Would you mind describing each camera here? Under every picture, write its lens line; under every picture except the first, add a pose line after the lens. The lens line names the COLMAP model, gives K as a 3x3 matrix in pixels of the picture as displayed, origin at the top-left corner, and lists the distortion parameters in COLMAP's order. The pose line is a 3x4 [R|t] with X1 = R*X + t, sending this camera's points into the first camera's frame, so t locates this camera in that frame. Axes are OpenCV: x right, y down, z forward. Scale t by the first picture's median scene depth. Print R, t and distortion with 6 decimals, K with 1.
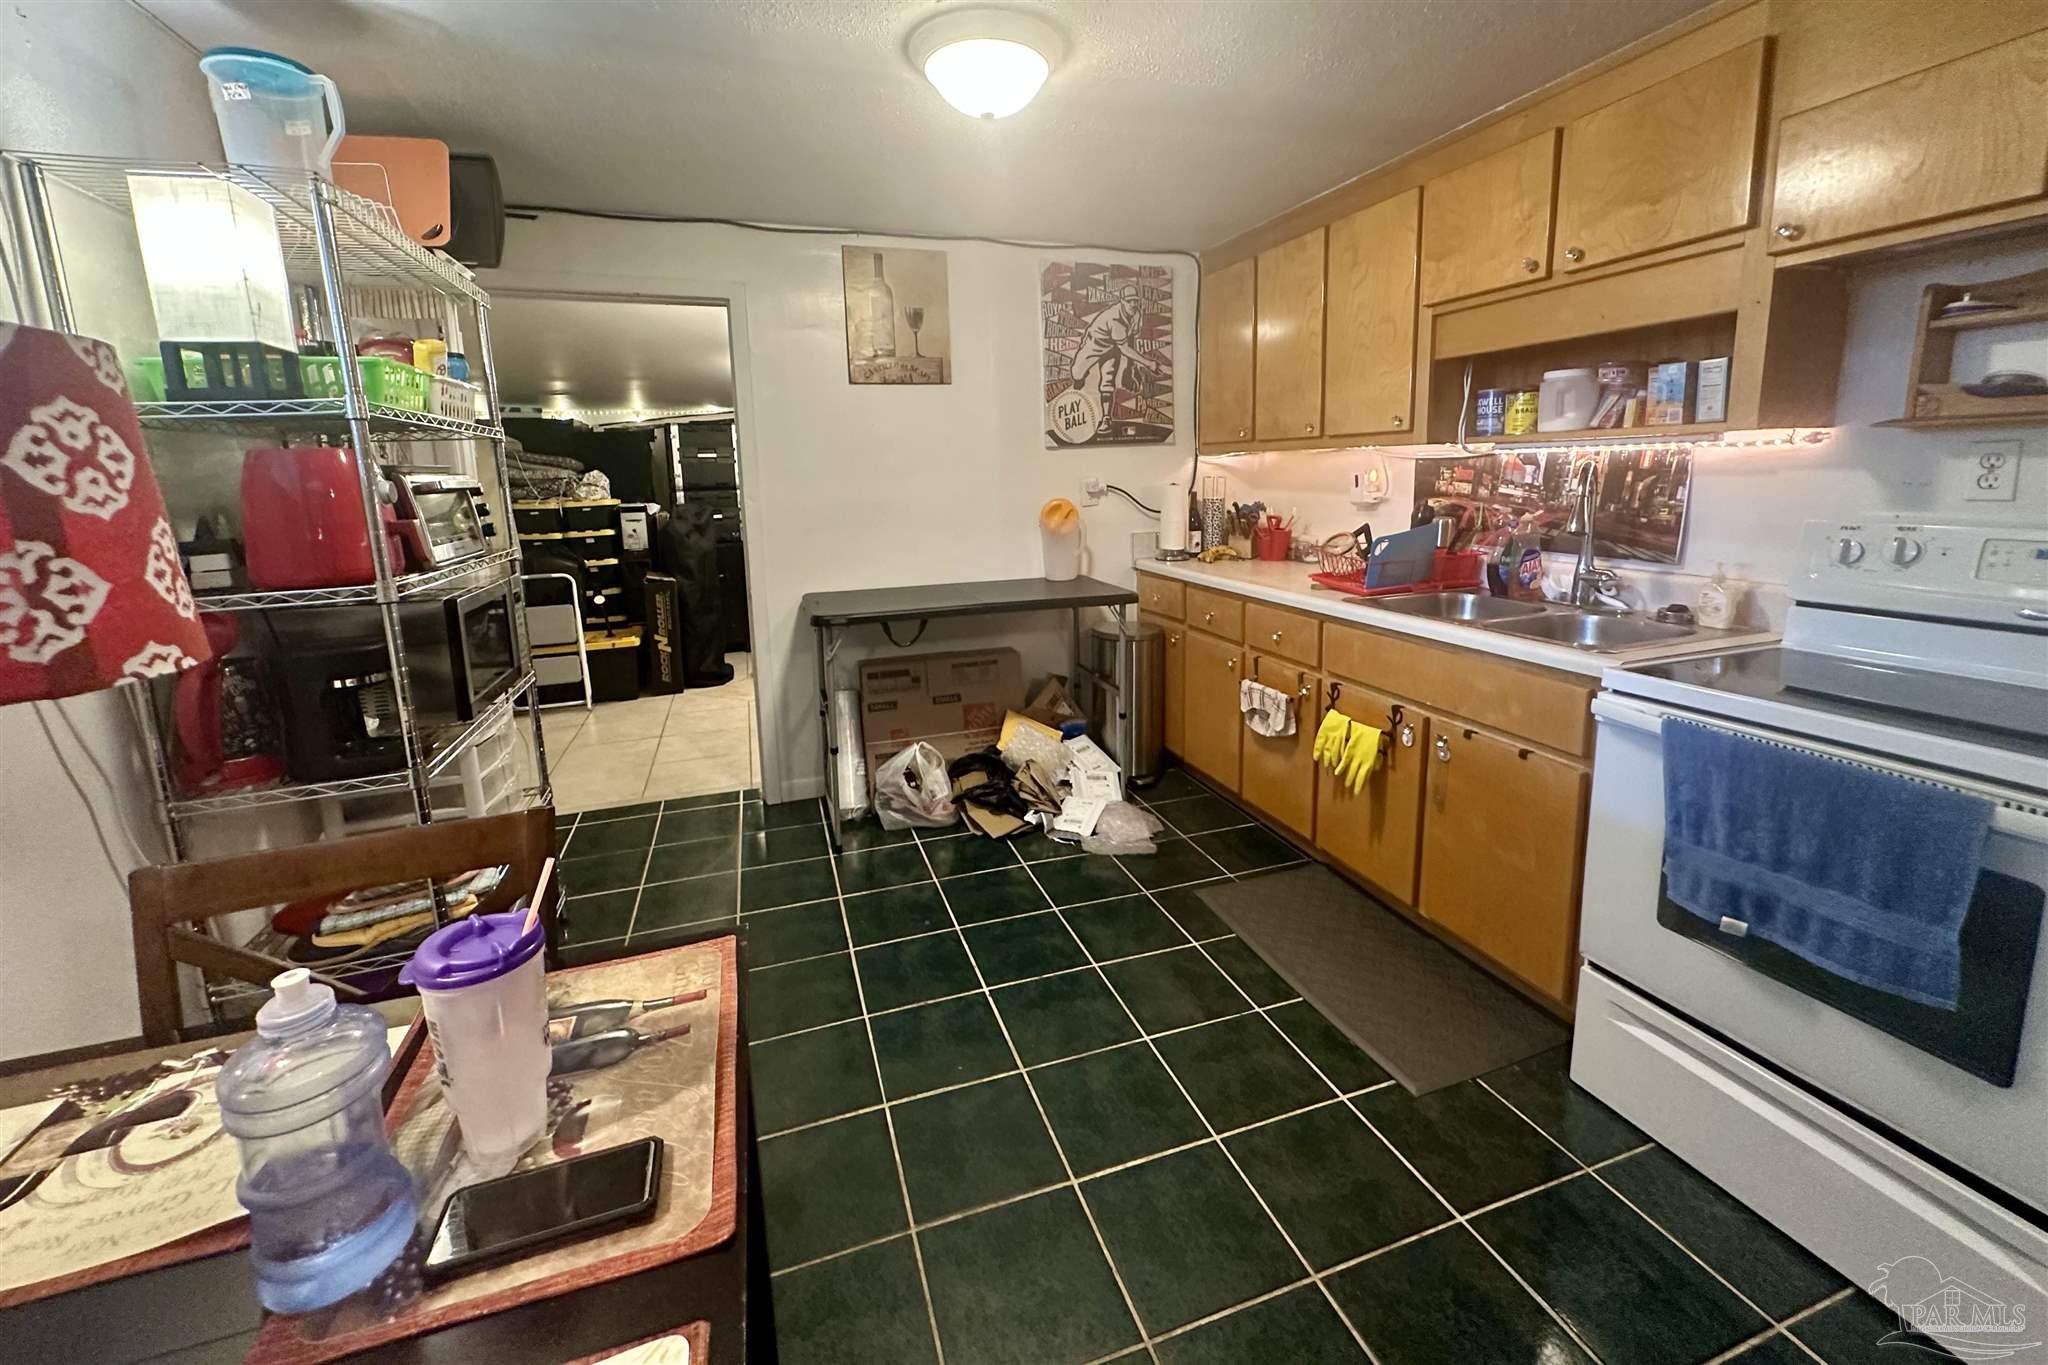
lens RADIAL K [[820.6, 0, 1021.5], [0, 820.6, 601.0], [0, 0, 1]] dist [-0.004790, 0.001142]
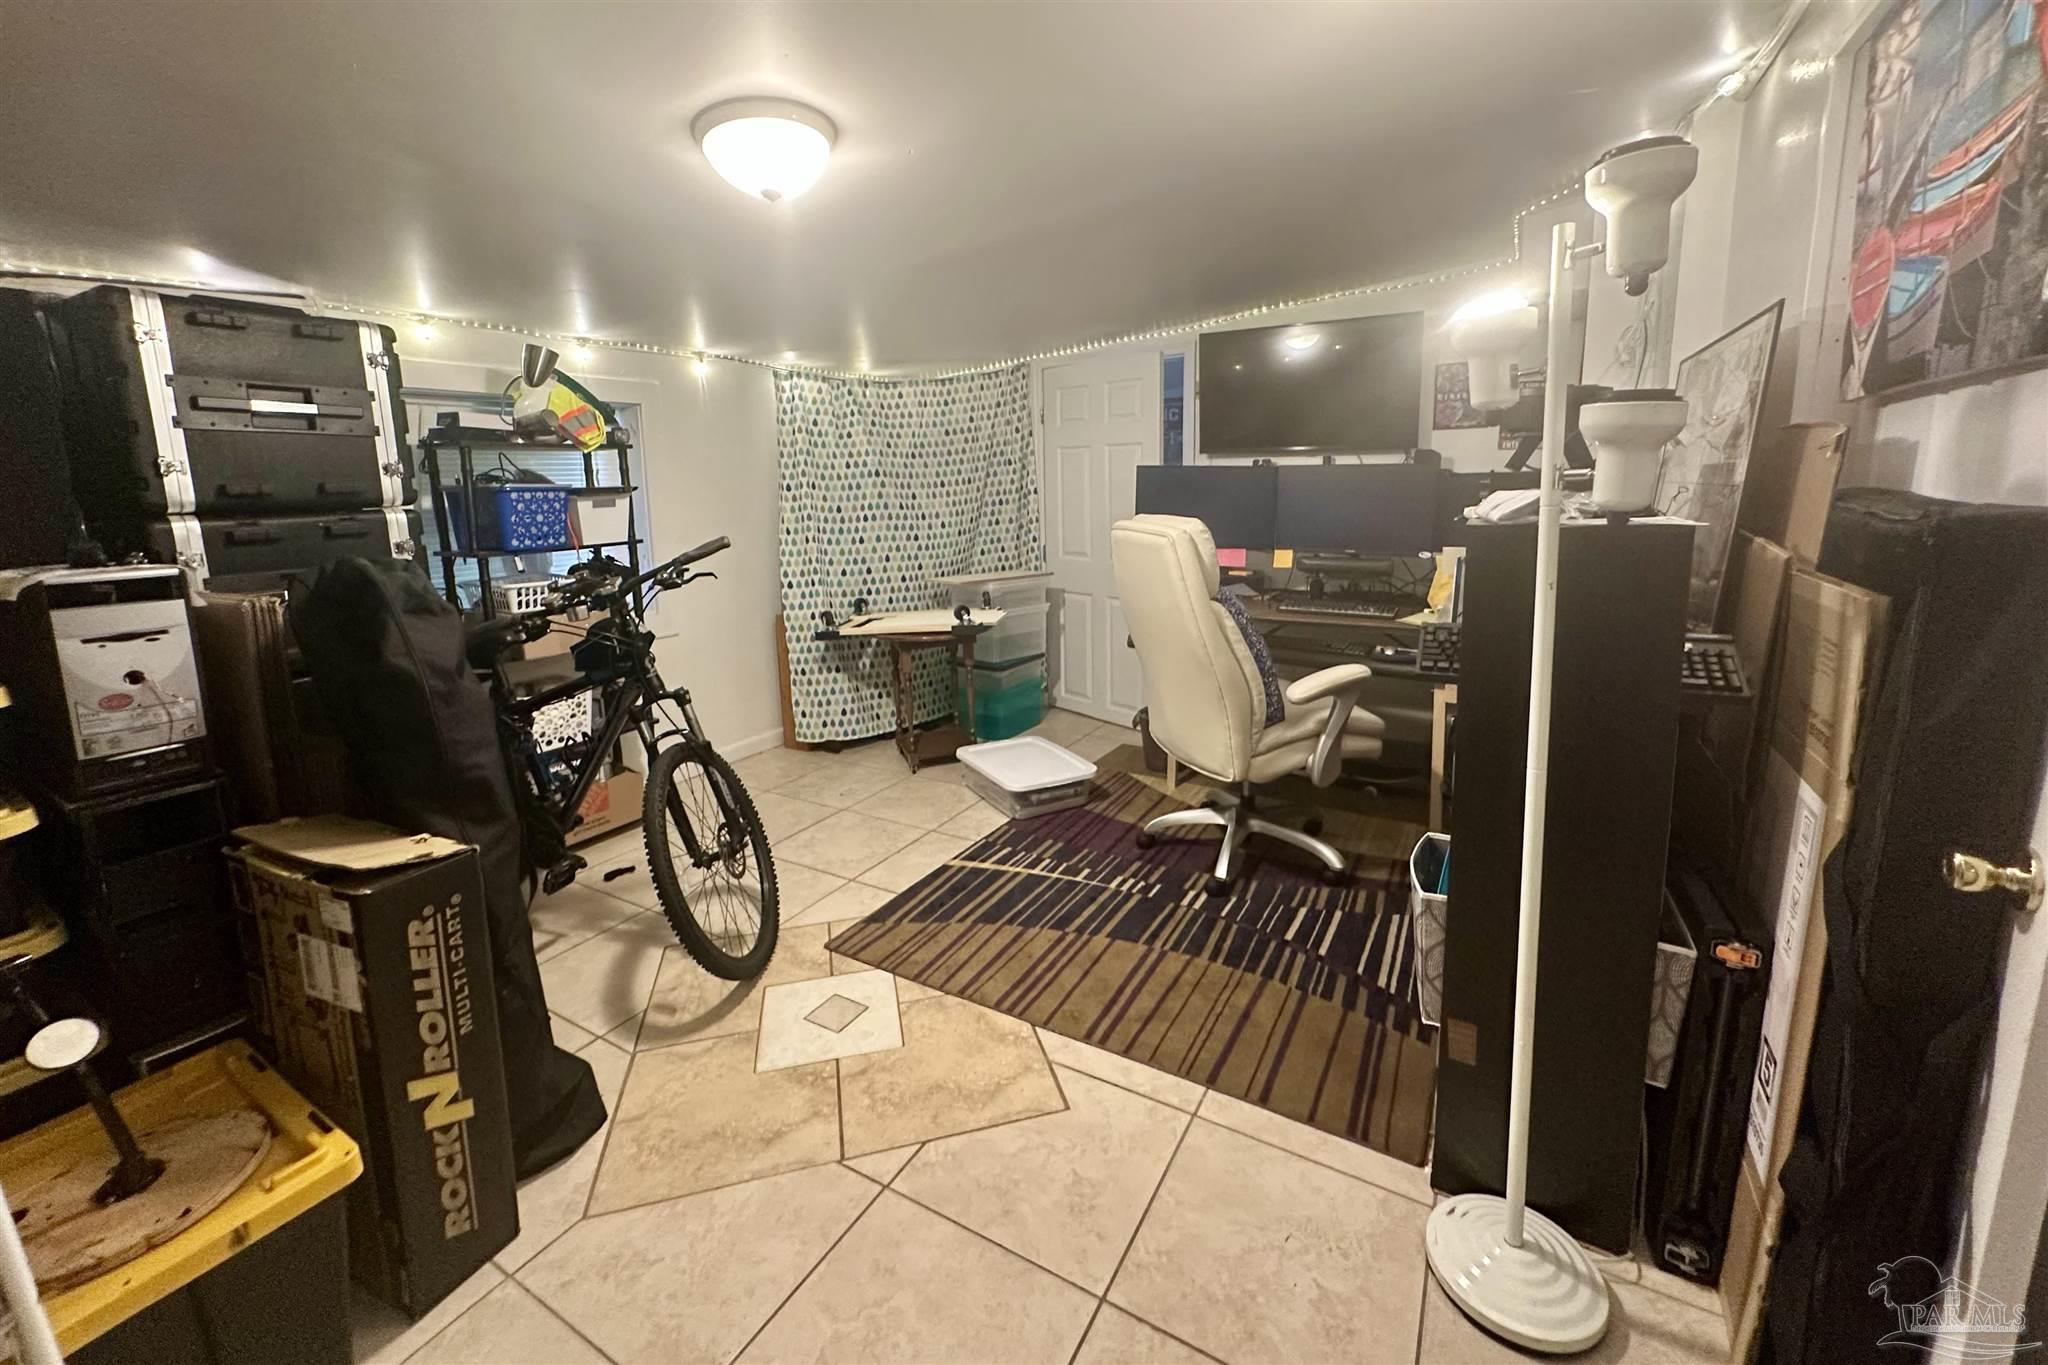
lens RADIAL K [[820.6, 0, 1021.4], [0, 820.6, 596.9], [0, 0, 1]] dist [-0.004790, 0.001142]
pose [[0.754018, -0.080915, 0.651851, -0.805092], [0.101141, 0.994851, 0.006498, -0.158159], [-0.649020, 0.061030, 0.758319, 1.196934]]
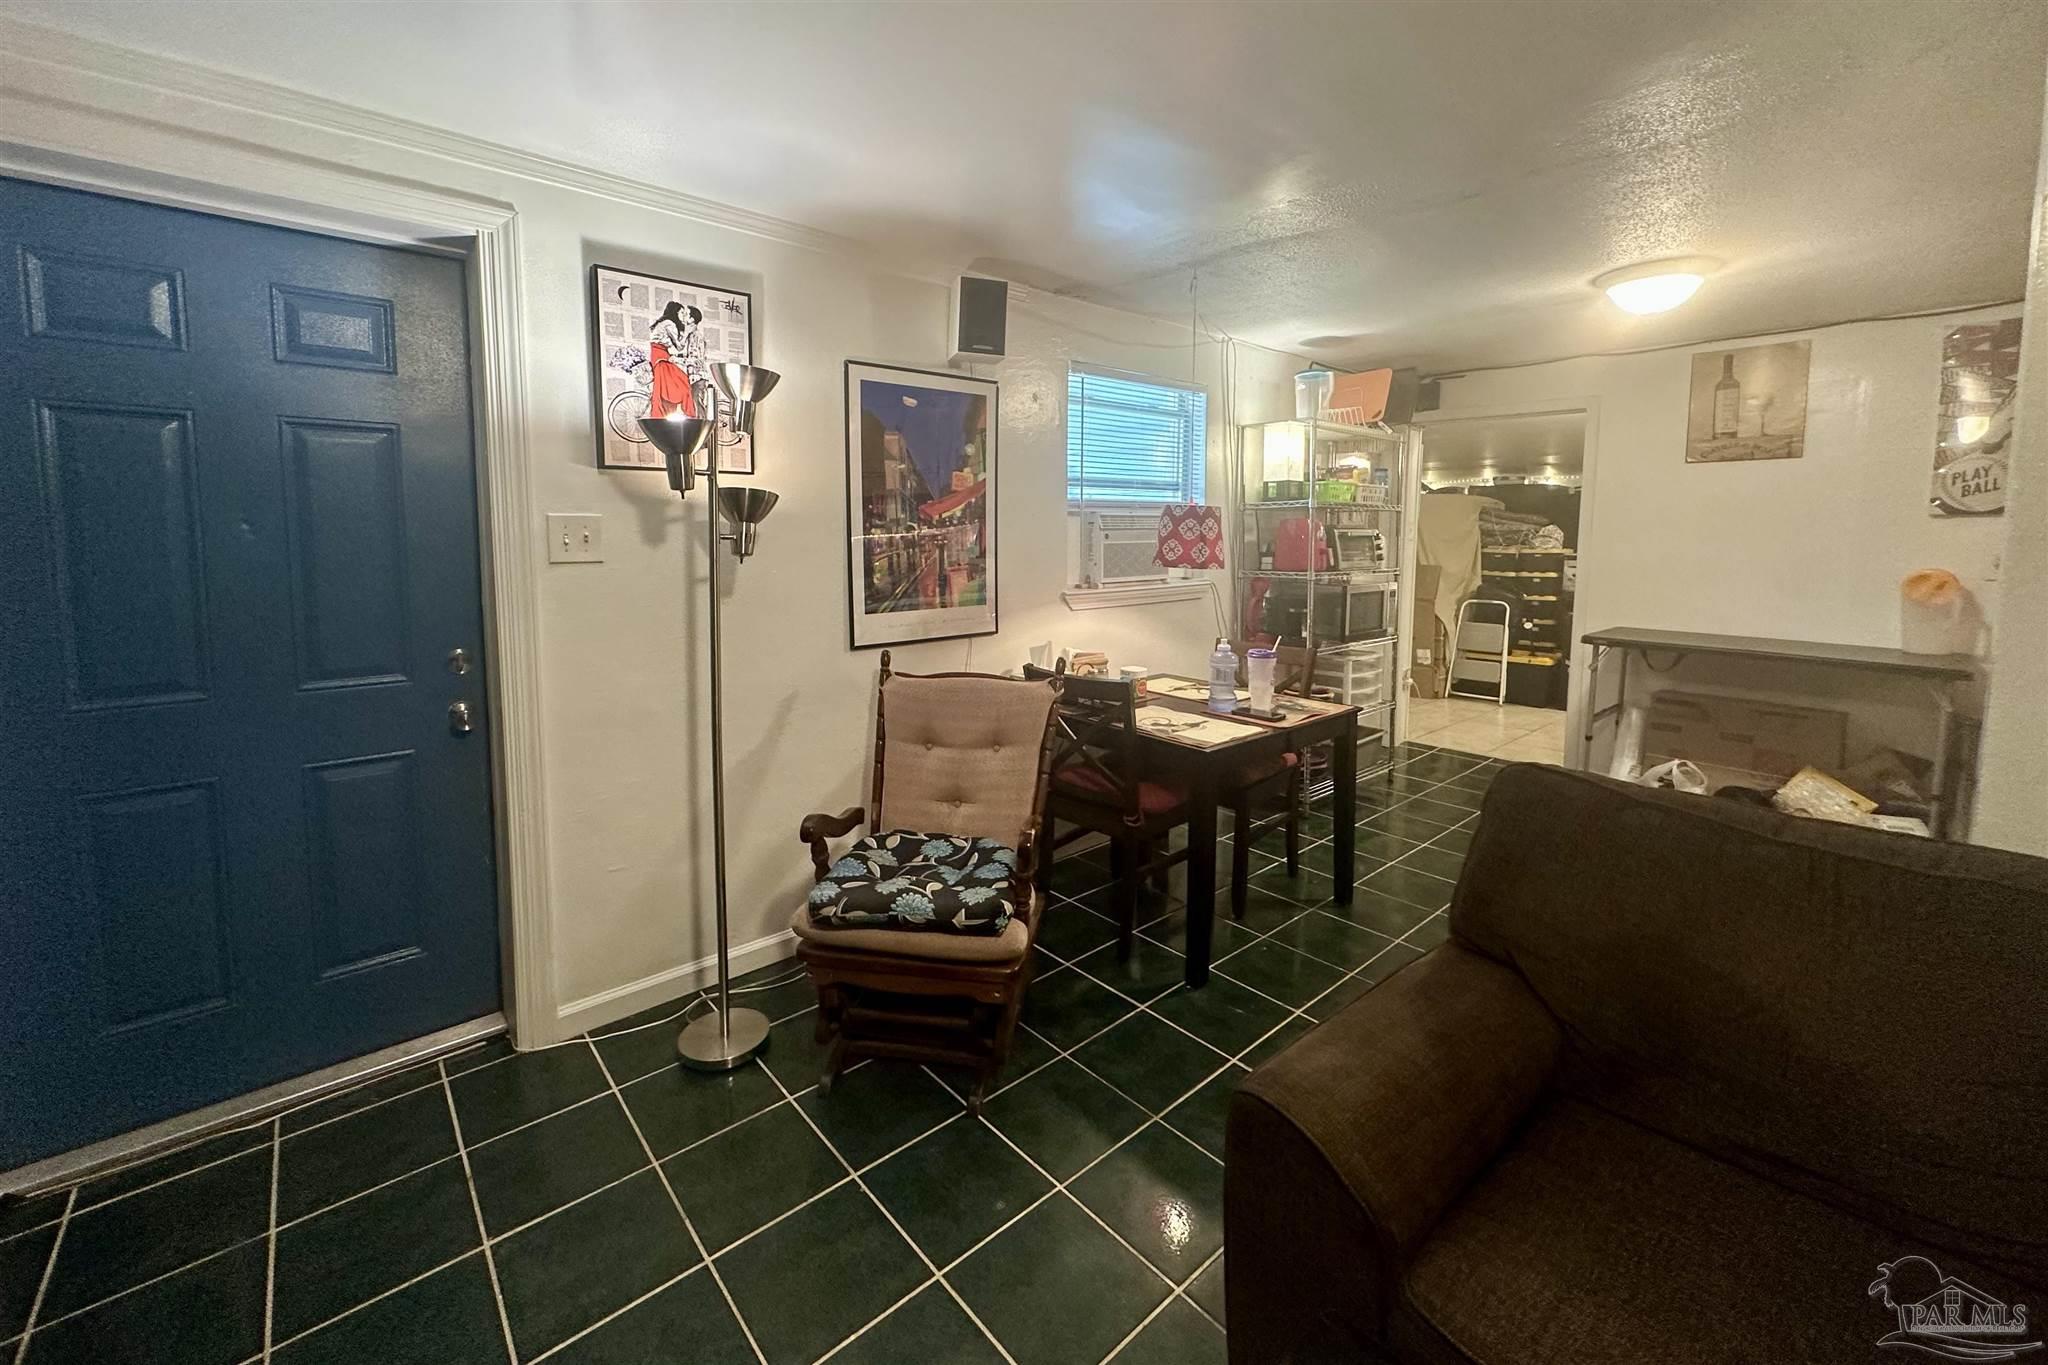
lens RADIAL K [[820.6, 0, 1024.3], [0, 820.6, 601.2], [0, 0, 1]] dist [-0.004790, 0.001142]
pose [[0.387566, 0.108926, -0.915384, 0.606358], [-0.160709, 0.985772, 0.049259, 0.042237], [0.907725, 0.128019, 0.399558, -0.400066]]
